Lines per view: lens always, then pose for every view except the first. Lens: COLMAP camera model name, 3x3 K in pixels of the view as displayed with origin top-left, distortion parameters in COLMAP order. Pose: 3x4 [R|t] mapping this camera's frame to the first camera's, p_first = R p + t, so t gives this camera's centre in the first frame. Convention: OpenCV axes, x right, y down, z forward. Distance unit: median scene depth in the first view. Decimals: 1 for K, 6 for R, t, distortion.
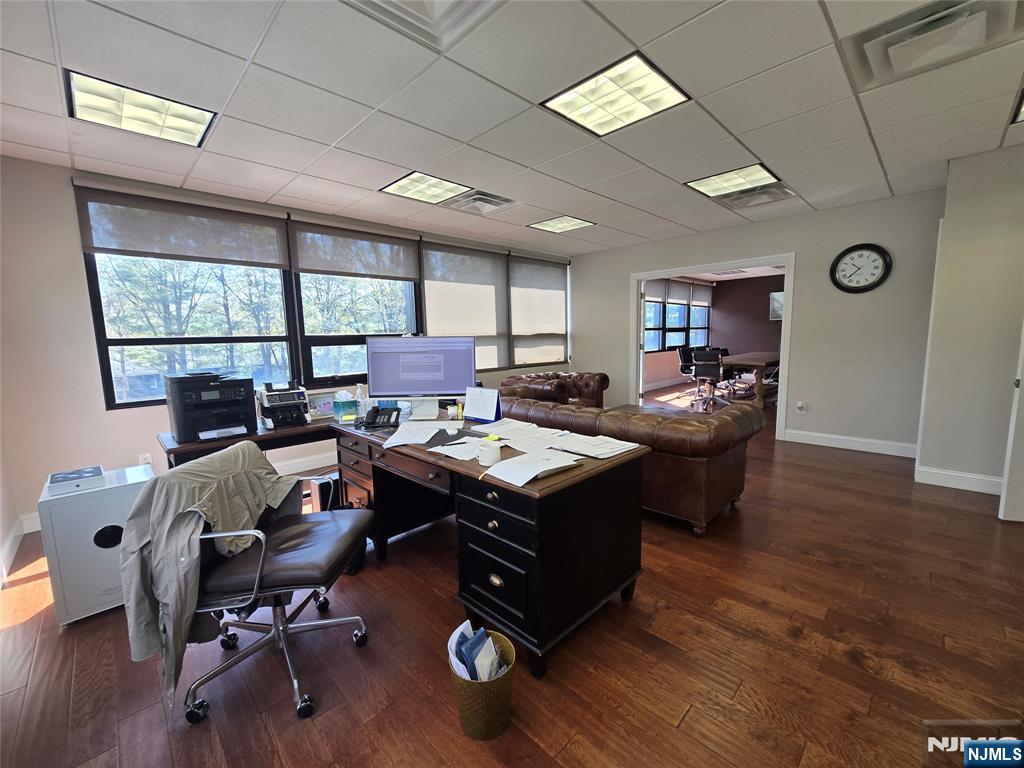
lens RADIAL K [[416.9, 0, 508.5], [0, 416.9, 385.4], [0, 0, 1]] dist [0.001460, 0.000172]
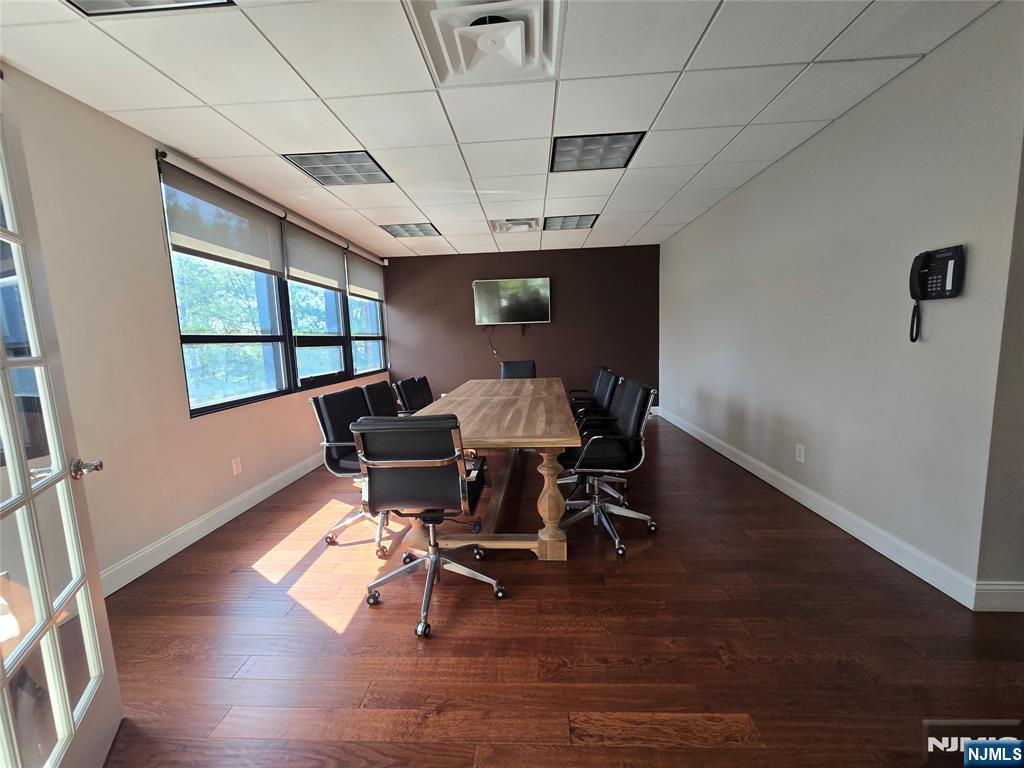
lens RADIAL K [[416.9, 0, 508.9], [0, 416.9, 389.4], [0, 0, 1]] dist [0.001460, 0.000172]
pose [[0.734590, -0.082107, 0.673525, 0.228600], [0.097345, 0.995135, 0.015142, -0.063546], [-0.671492, 0.054441, 0.739010, 0.497581]]
